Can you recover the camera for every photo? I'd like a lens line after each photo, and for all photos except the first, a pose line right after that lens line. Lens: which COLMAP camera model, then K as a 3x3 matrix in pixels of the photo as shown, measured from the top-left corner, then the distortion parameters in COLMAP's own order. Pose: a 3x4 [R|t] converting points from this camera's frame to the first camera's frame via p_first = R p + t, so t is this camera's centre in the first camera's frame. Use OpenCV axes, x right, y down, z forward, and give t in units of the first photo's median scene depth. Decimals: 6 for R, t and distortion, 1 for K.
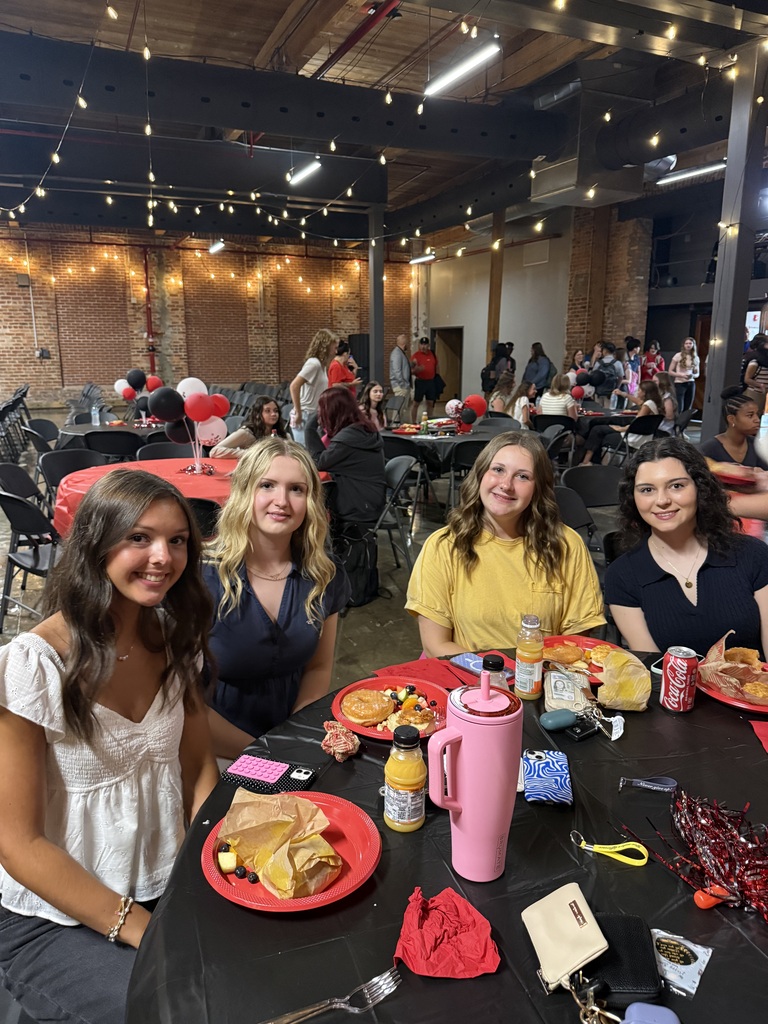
lens RADIAL K [[714.1, 0, 382.9], [0, 714.1, 515.2], [0, 0, 1]] dist [0.000071, -0.012532]
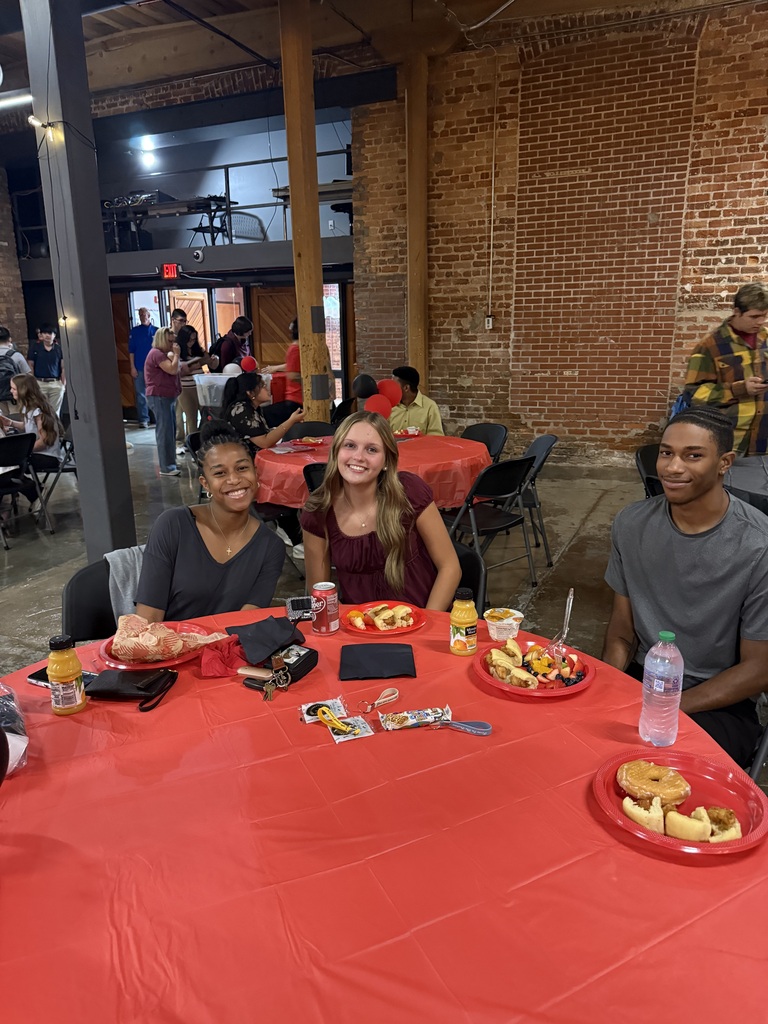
lens RADIAL K [[714.1, 0, 386.3], [0, 714.1, 513.2], [0, 0, 1]] dist [0.000071, -0.012532]
pose [[0.733561, -0.153933, 0.661962, 0.126673], [0.147801, 0.986833, 0.065692, -0.041376], [-0.663358, 0.049649, 0.746653, 0.193977]]
